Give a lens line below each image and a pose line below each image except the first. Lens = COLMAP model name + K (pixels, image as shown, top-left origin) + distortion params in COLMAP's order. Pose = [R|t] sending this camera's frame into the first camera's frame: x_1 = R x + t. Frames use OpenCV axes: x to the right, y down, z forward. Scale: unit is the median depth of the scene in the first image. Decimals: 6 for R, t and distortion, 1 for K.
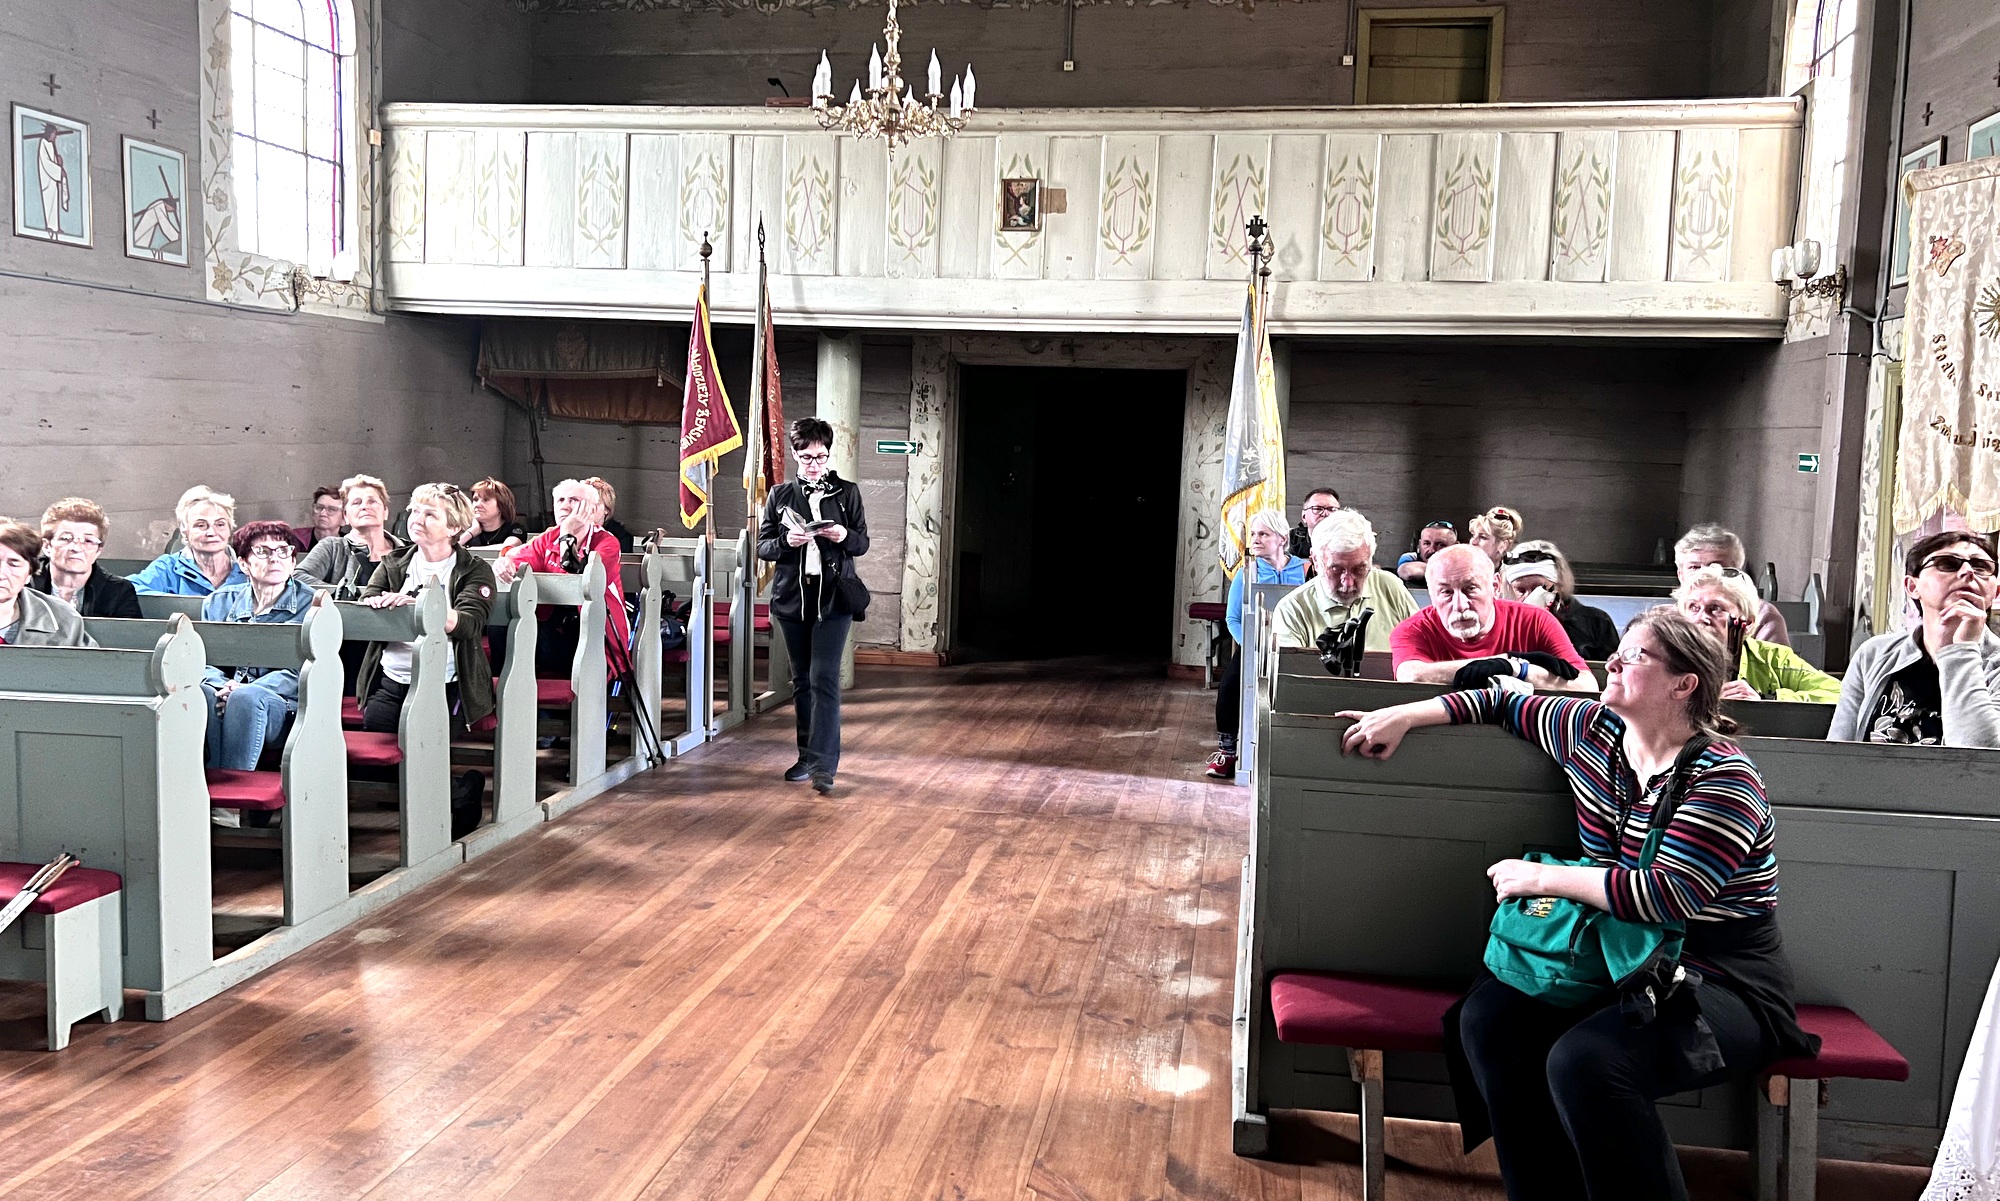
lens RADIAL K [[1546.3, 0, 1000.0], [0, 1546.3, 600.5], [0, 0, 1]] dist [-0.004787, -0.006898]
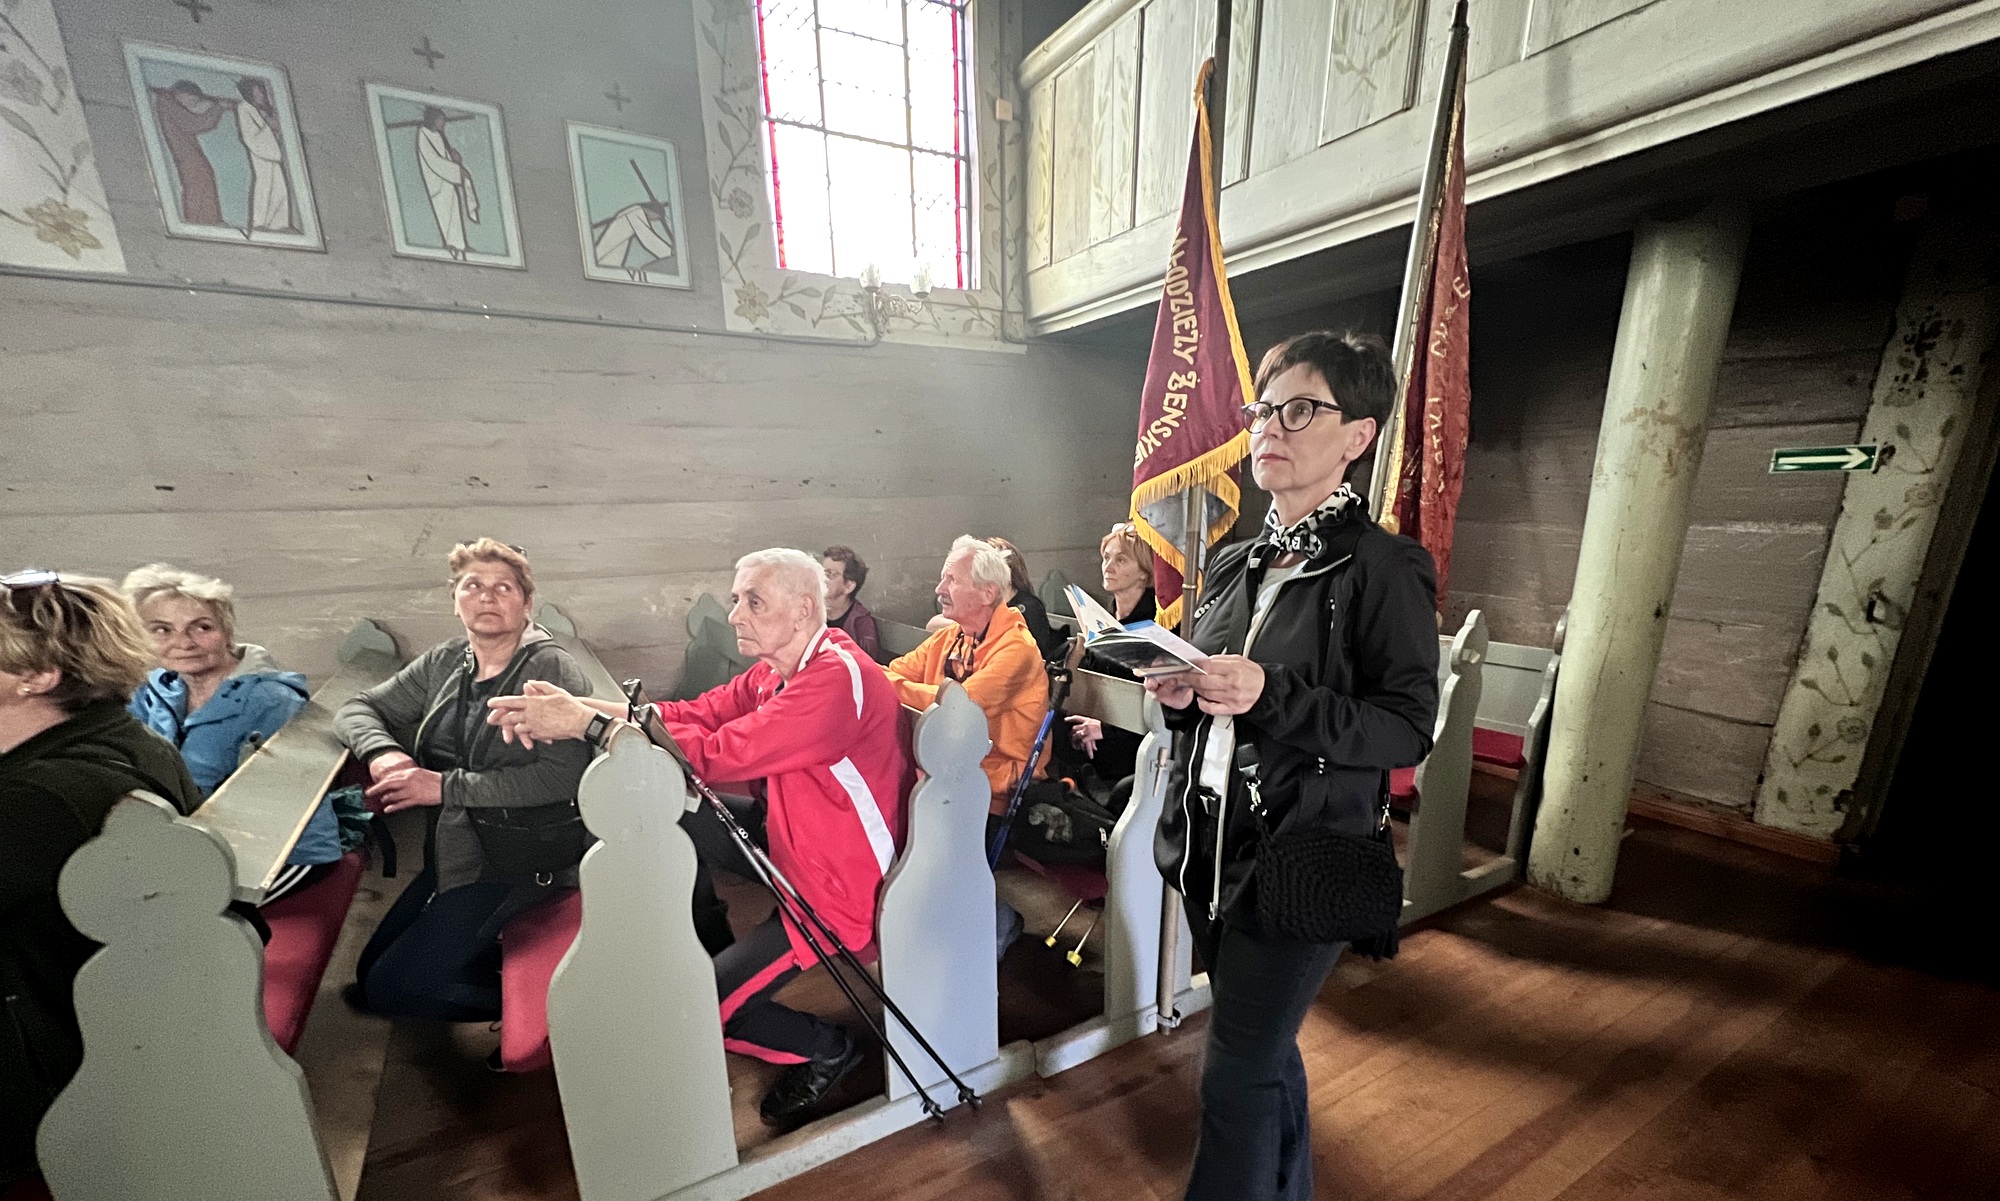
lens RADIAL K [[798.5, 0, 997.3], [0, 798.5, 725.1], [0, 0, 1]] dist [-0.000468, 0.000145]
pose [[0.640022, 0.168038, -0.749757, -0.033987], [-0.042804, 0.982075, 0.183566, -0.059822], [0.767163, -0.085394, 0.635742, 0.756371]]
